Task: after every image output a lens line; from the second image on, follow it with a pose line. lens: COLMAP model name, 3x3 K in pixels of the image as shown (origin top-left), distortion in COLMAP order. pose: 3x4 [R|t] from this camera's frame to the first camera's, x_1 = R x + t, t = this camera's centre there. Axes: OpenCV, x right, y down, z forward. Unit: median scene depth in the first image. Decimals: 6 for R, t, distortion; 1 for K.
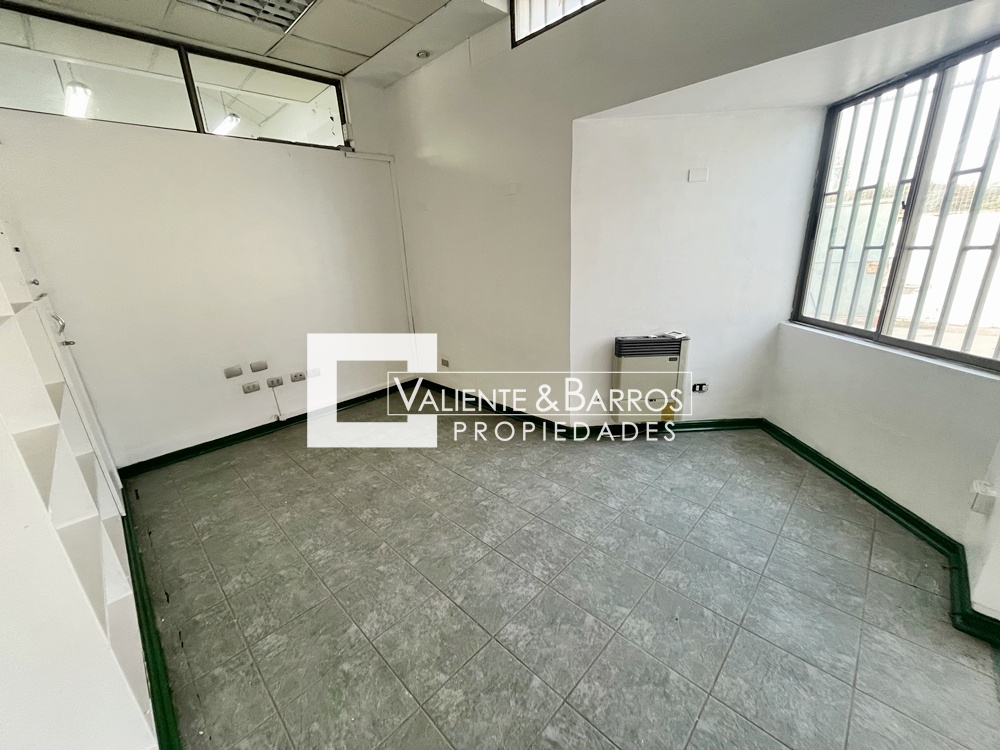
lens RADIAL K [[401.6, 0, 499.7], [0, 401.6, 376.3], [0, 0, 1]] dist [-0.001858, 0.000681]
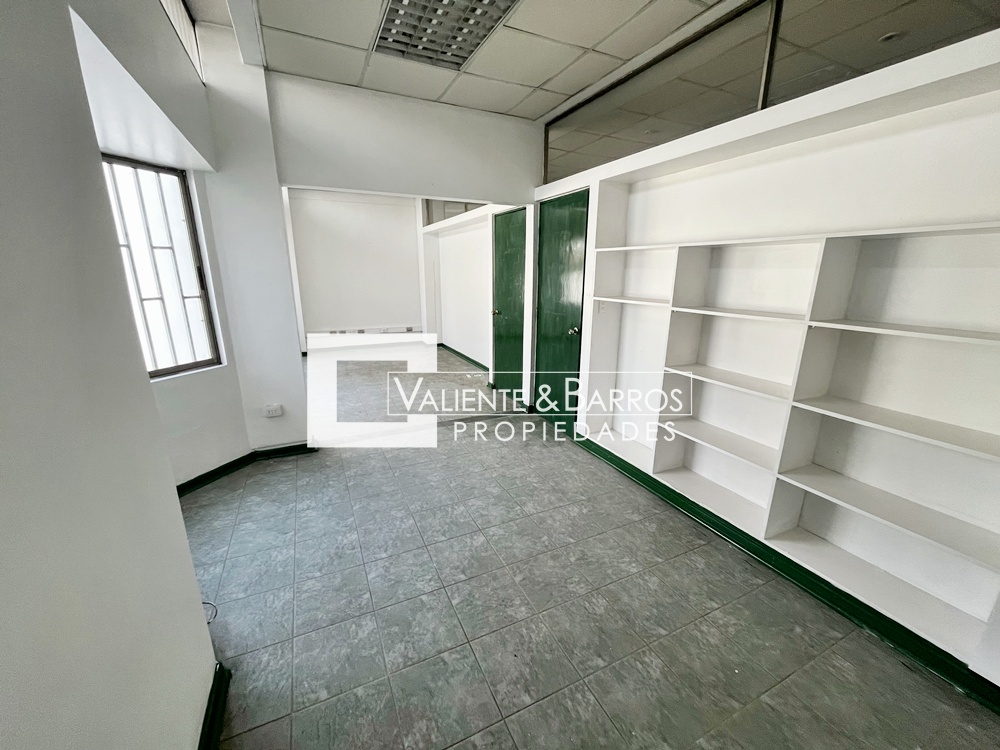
lens RADIAL K [[401.6, 0, 497.3], [0, 401.6, 377.5], [0, 0, 1]] dist [-0.001858, 0.000681]
pose [[-0.936249, -0.048251, 0.348008, -0.420068], [0.144695, 0.849666, 0.507081, -0.515092], [-0.320157, 0.525109, -0.788518, 1.541533]]
